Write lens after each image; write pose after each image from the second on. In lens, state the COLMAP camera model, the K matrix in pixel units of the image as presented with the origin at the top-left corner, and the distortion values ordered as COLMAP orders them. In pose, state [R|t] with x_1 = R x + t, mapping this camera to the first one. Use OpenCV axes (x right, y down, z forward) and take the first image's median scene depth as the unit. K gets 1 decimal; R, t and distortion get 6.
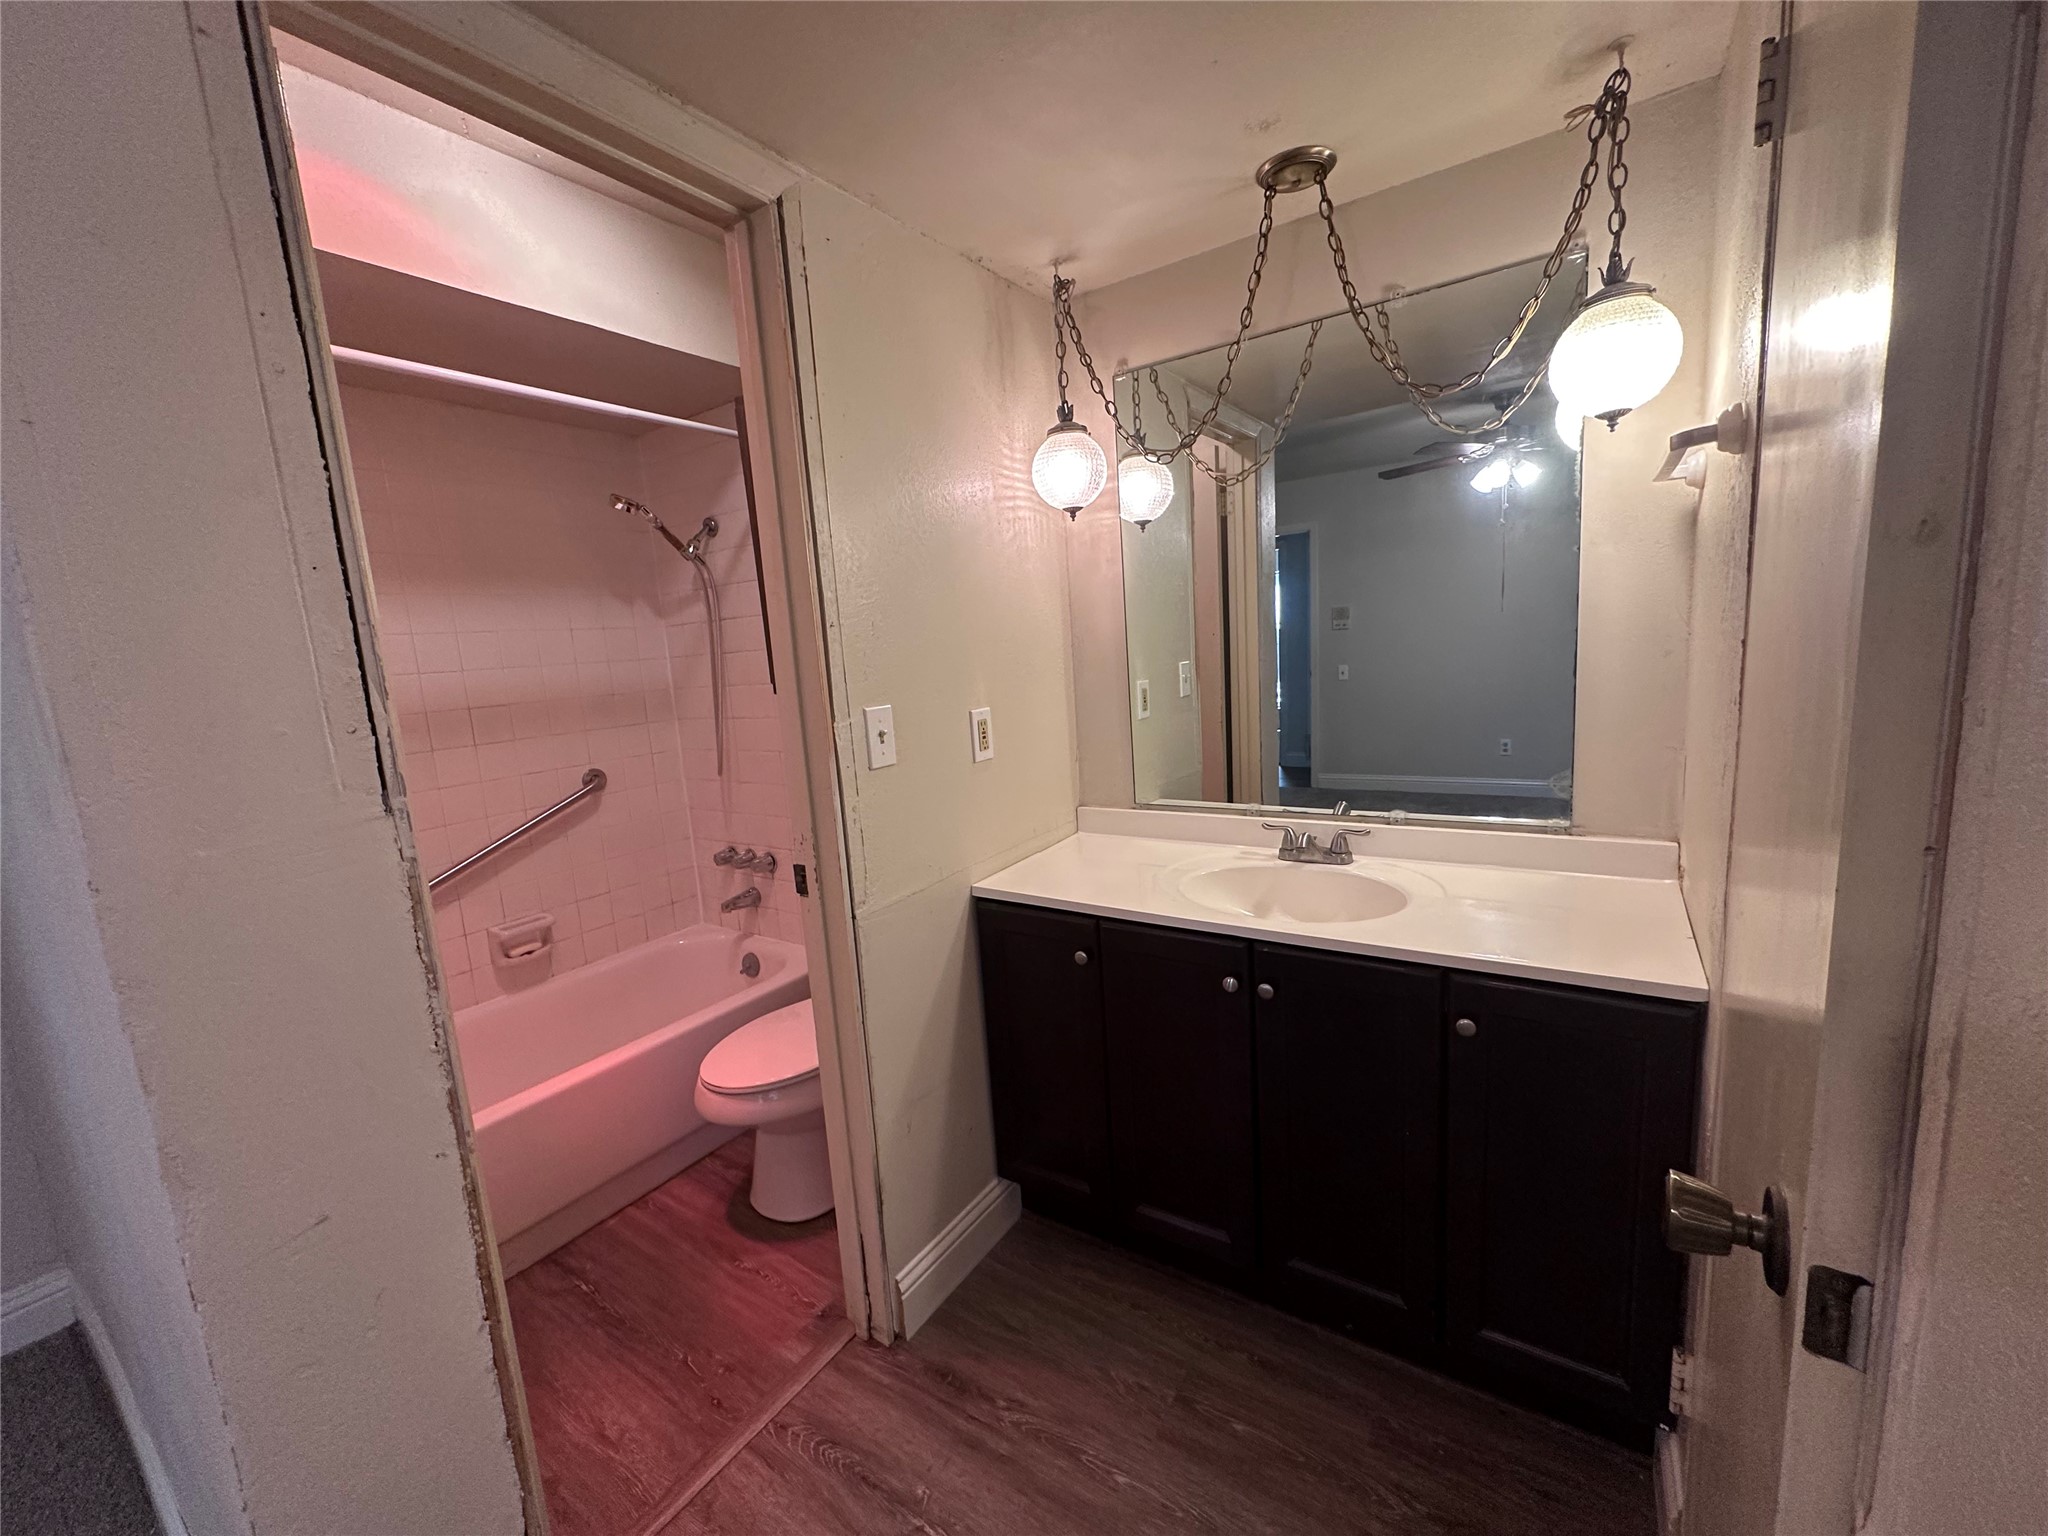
lens RADIAL K [[820.2, 0, 1024.0], [0, 820.2, 768.0], [0, 0, 1]] dist [-0.001308, -0.000040]
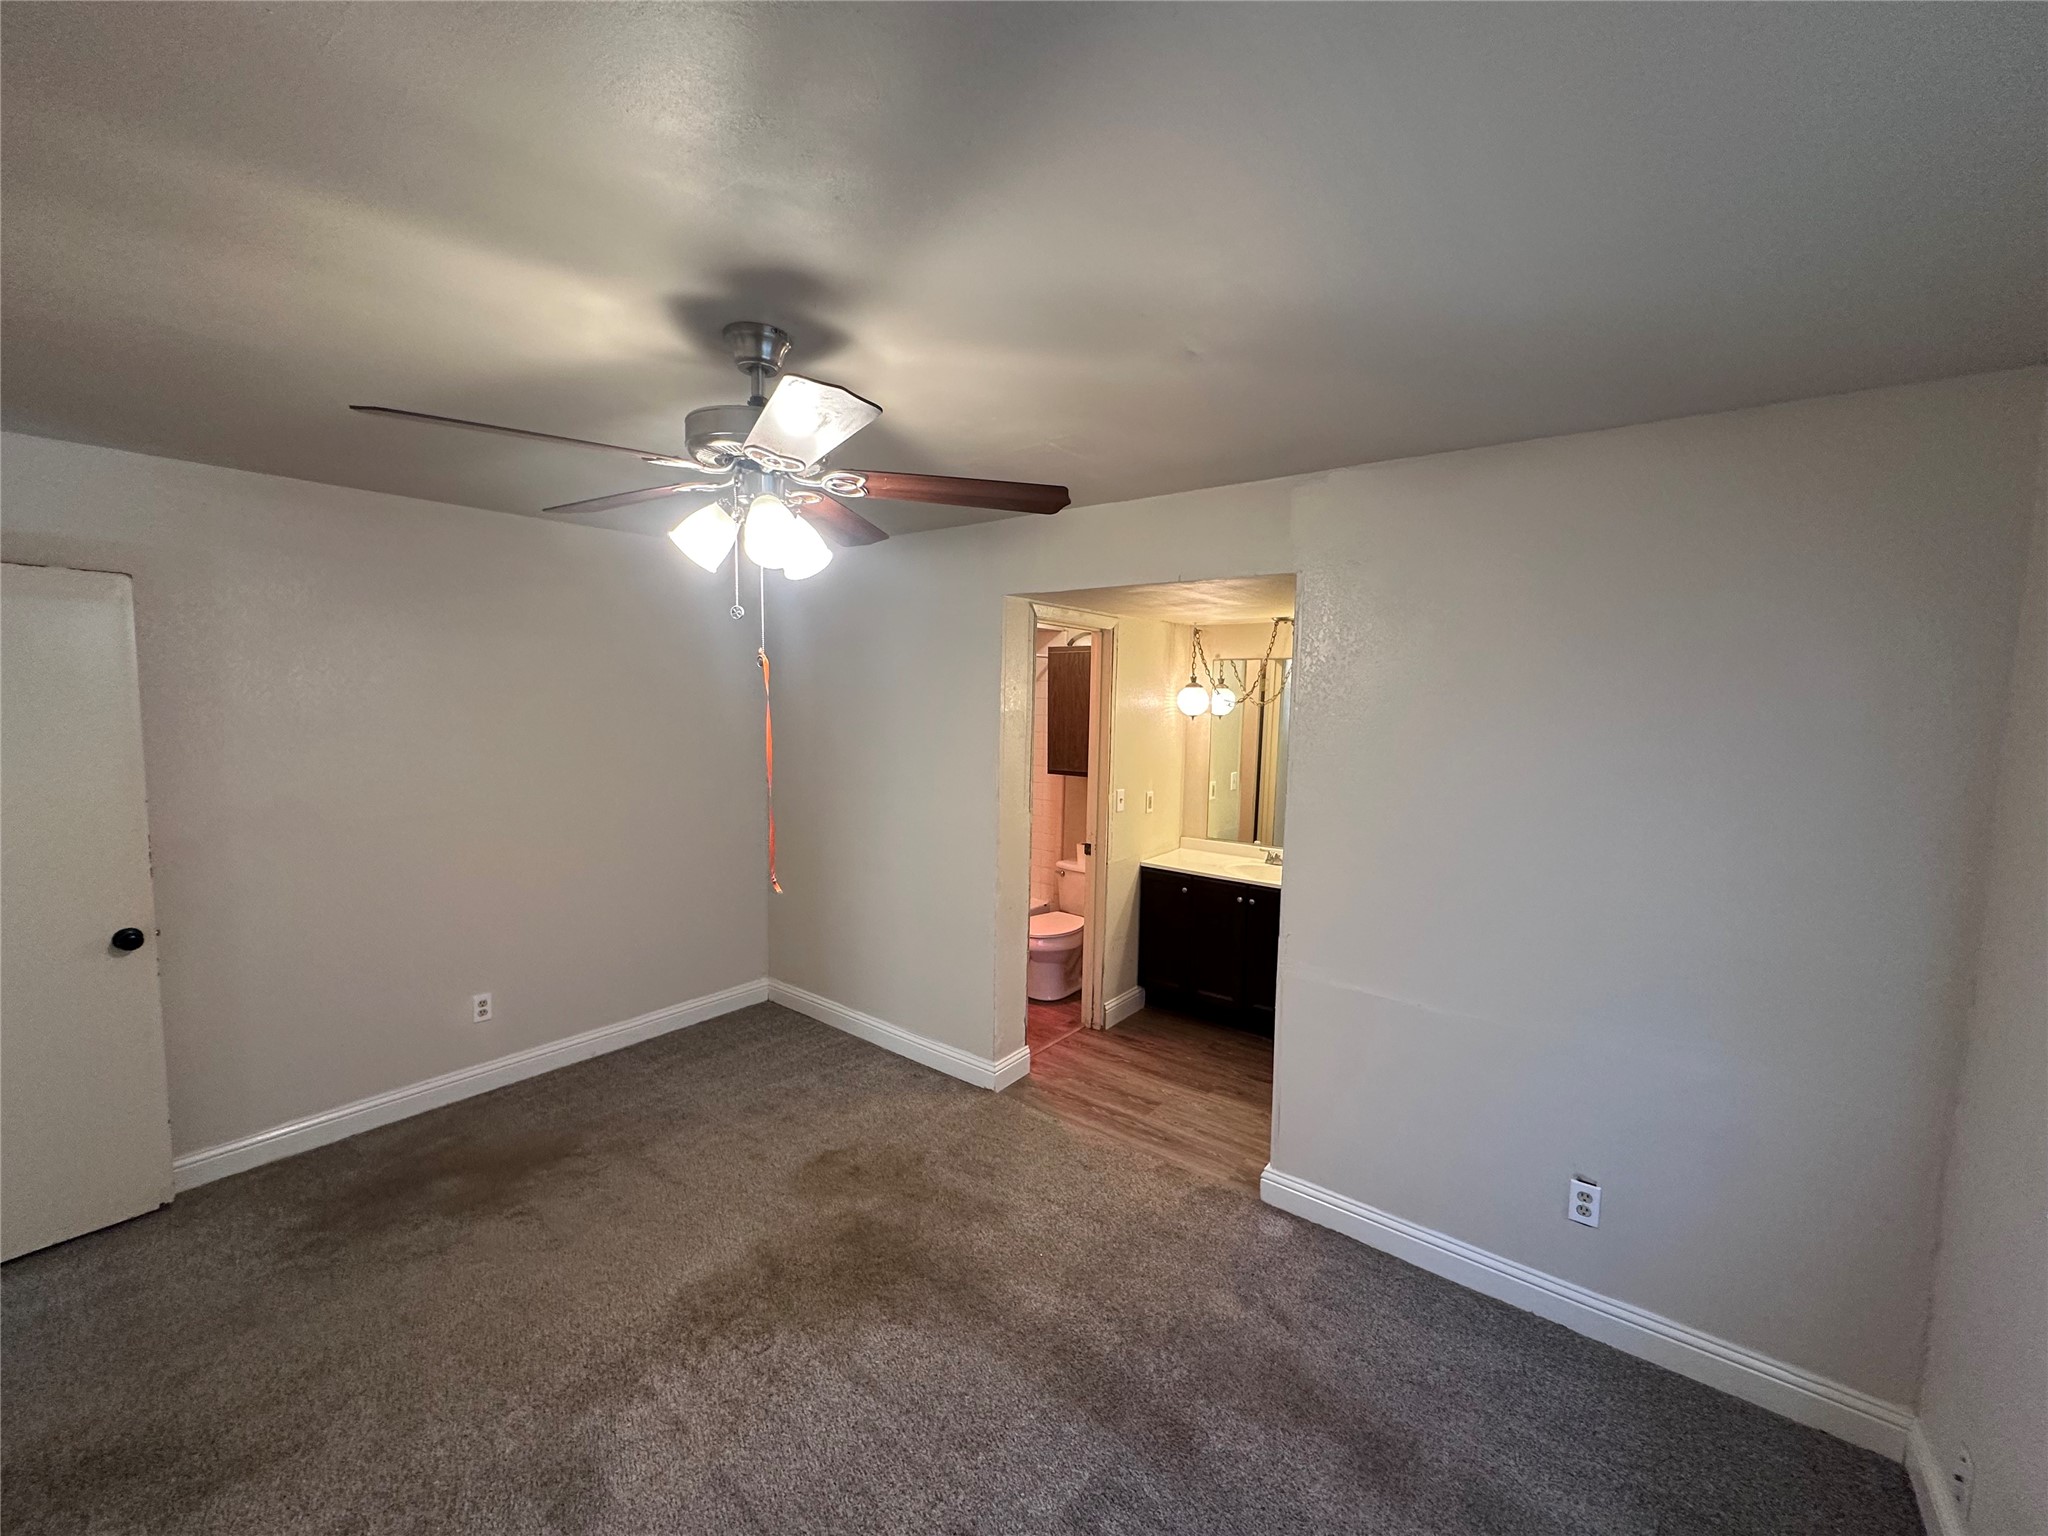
lens RADIAL K [[820.2, 0, 1024.0], [0, 820.2, 768.0], [0, 0, 1]] dist [-0.001308, -0.000040]
pose [[0.993960, 0.091420, -0.060715, -0.211923], [-0.095132, 0.993572, -0.061359, 0.033634], [0.054716, 0.066764, 0.996267, -1.116986]]
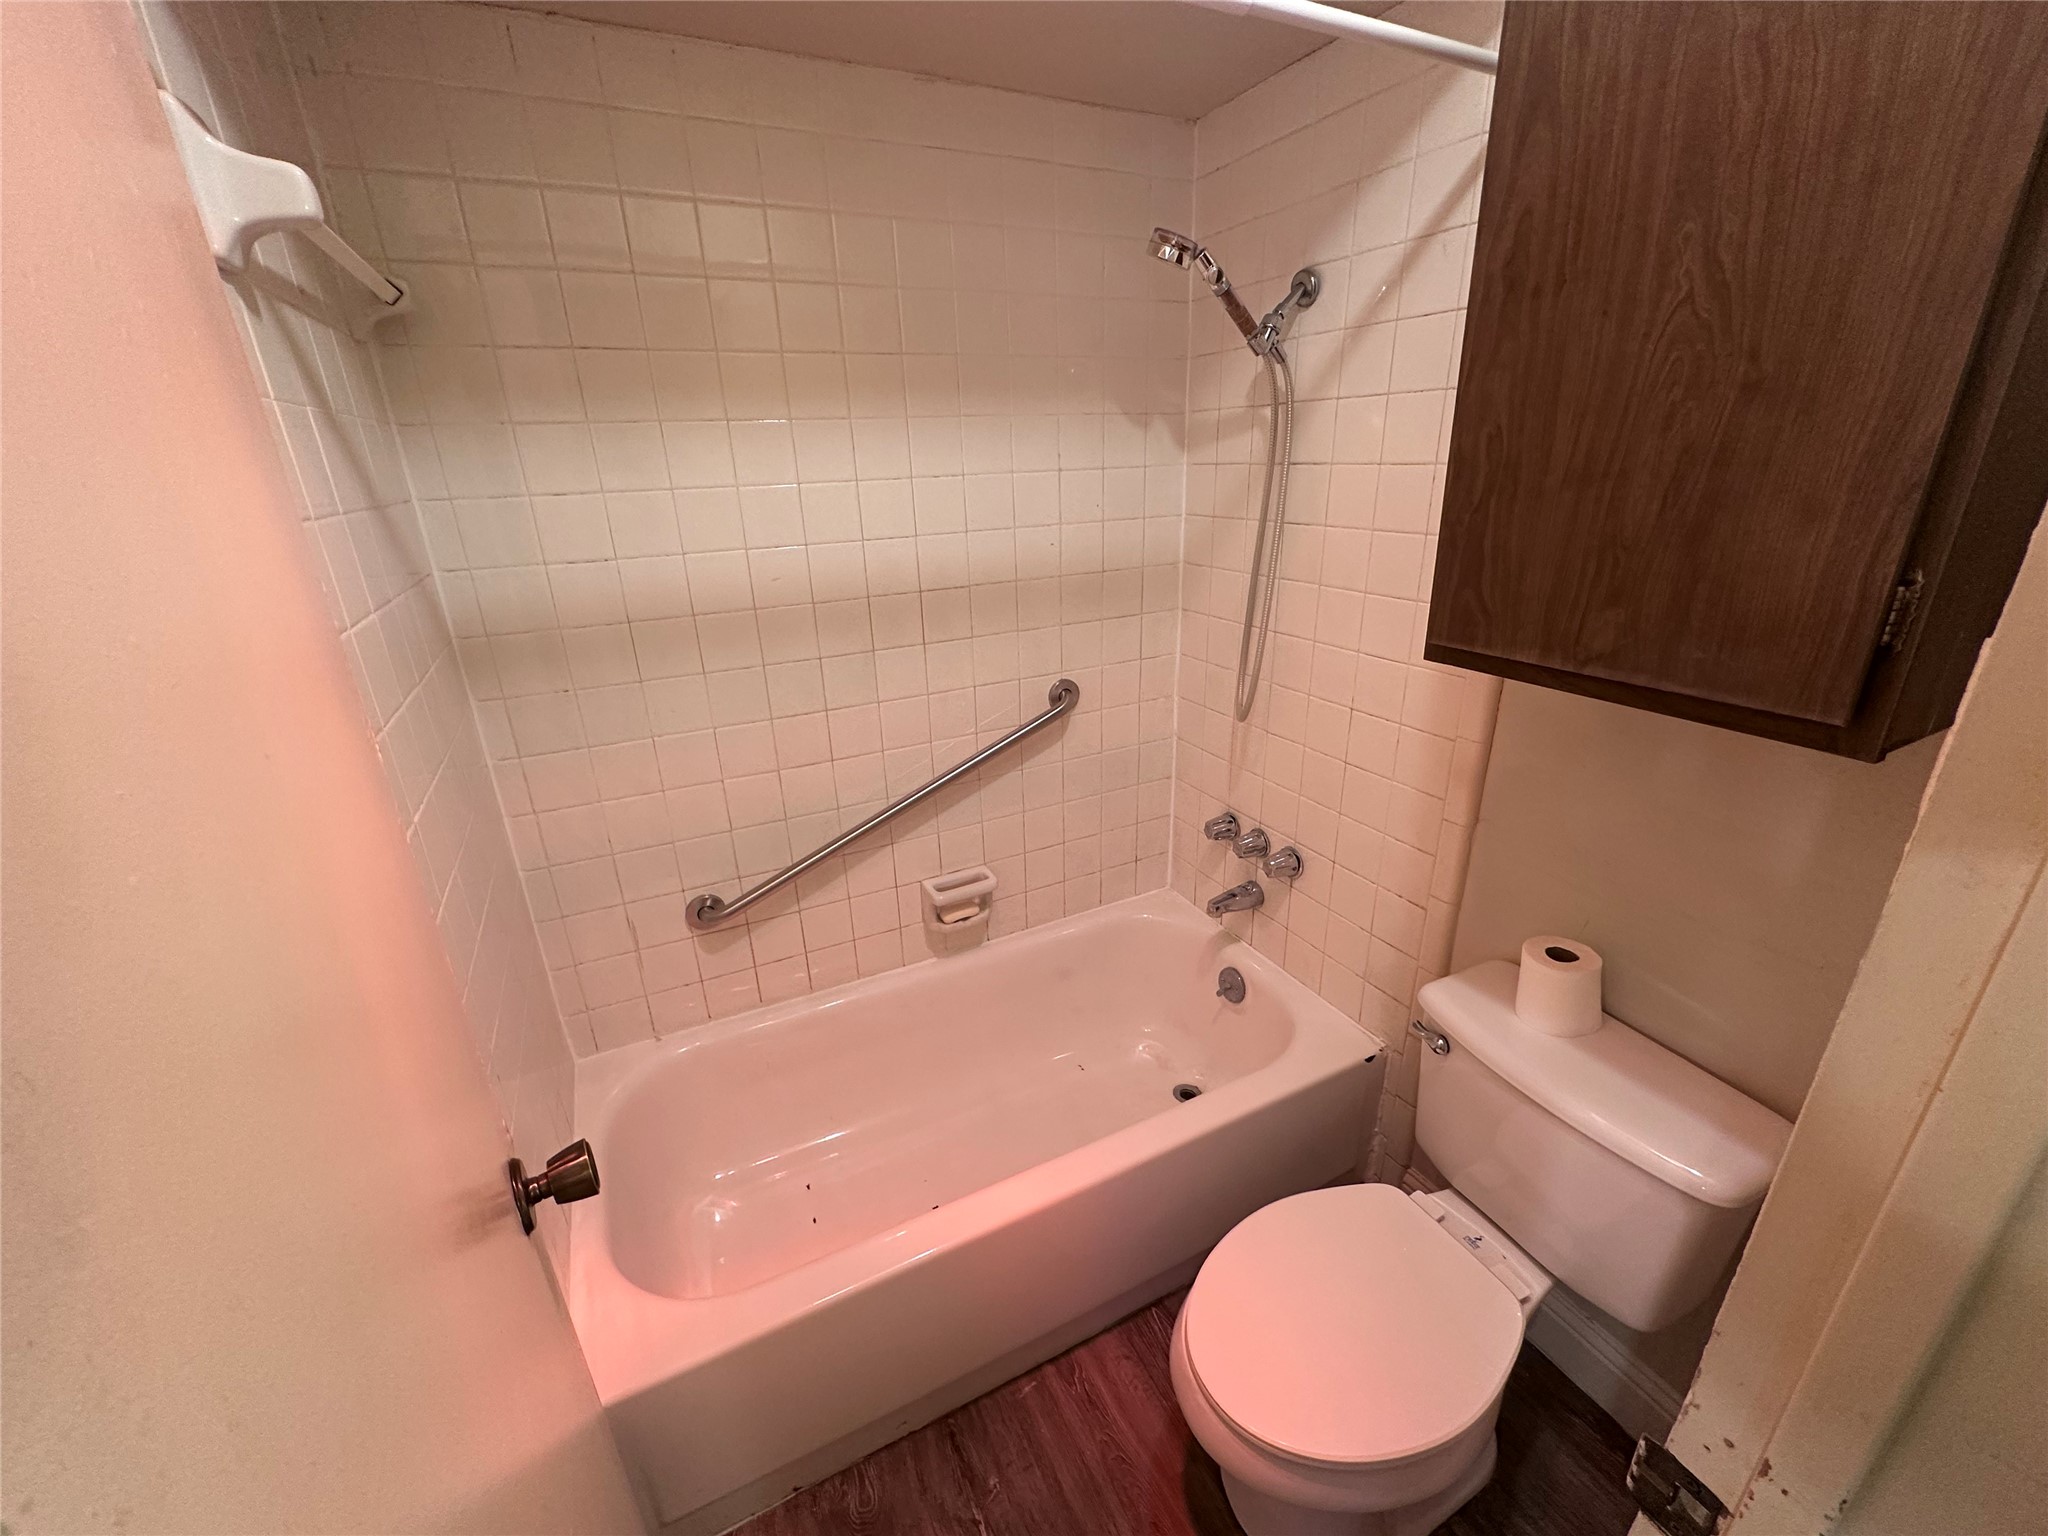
lens RADIAL K [[820.2, 0, 1024.0], [0, 820.2, 768.0], [0, 0, 1]] dist [-0.001308, -0.000040]
pose [[0.871627, 0.214954, -0.440524, -0.253213], [-0.102751, 0.958875, 0.264579, -0.118791], [0.479279, -0.185349, 0.857868, 0.403908]]
